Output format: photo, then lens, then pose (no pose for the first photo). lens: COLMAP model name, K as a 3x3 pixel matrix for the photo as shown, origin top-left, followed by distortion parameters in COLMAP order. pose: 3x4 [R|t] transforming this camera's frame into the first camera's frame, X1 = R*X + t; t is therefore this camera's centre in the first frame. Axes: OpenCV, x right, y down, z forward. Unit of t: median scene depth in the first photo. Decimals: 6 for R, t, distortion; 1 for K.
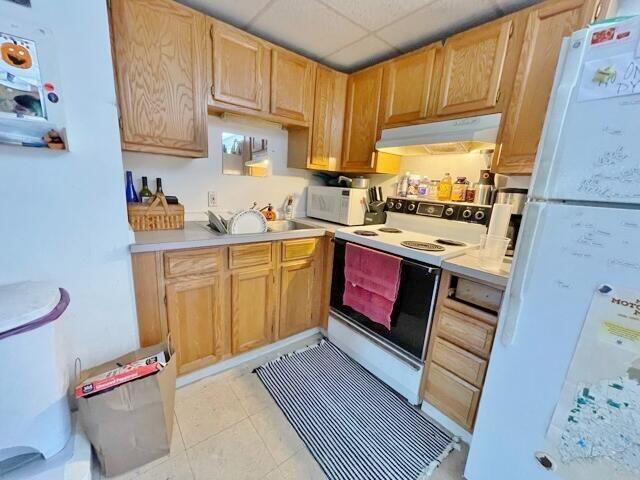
lens RADIAL K [[257.6, 0, 320.6], [0, 257.6, 240.6], [0, 0, 1]] dist [-0.003082, -0.000215]
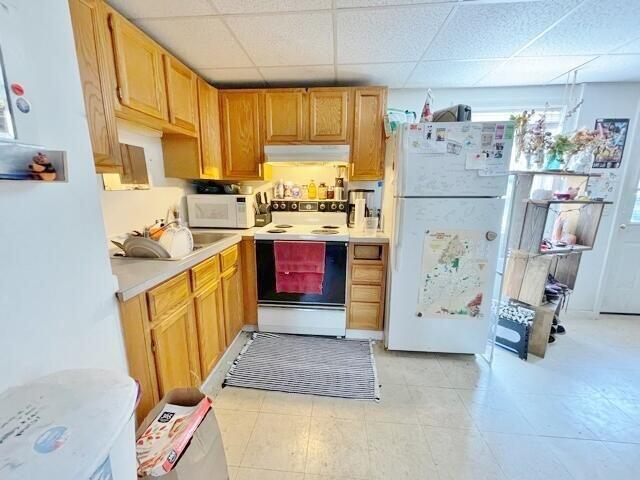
lens RADIAL K [[257.6, 0, 315.3], [0, 257.6, 240.6], [0, 0, 1]] dist [-0.003082, -0.000215]
pose [[0.692017, -0.200839, 0.693381, -0.597604], [0.189342, 0.977389, 0.094133, -0.070902], [-0.696608, 0.066145, 0.714396, -0.000730]]
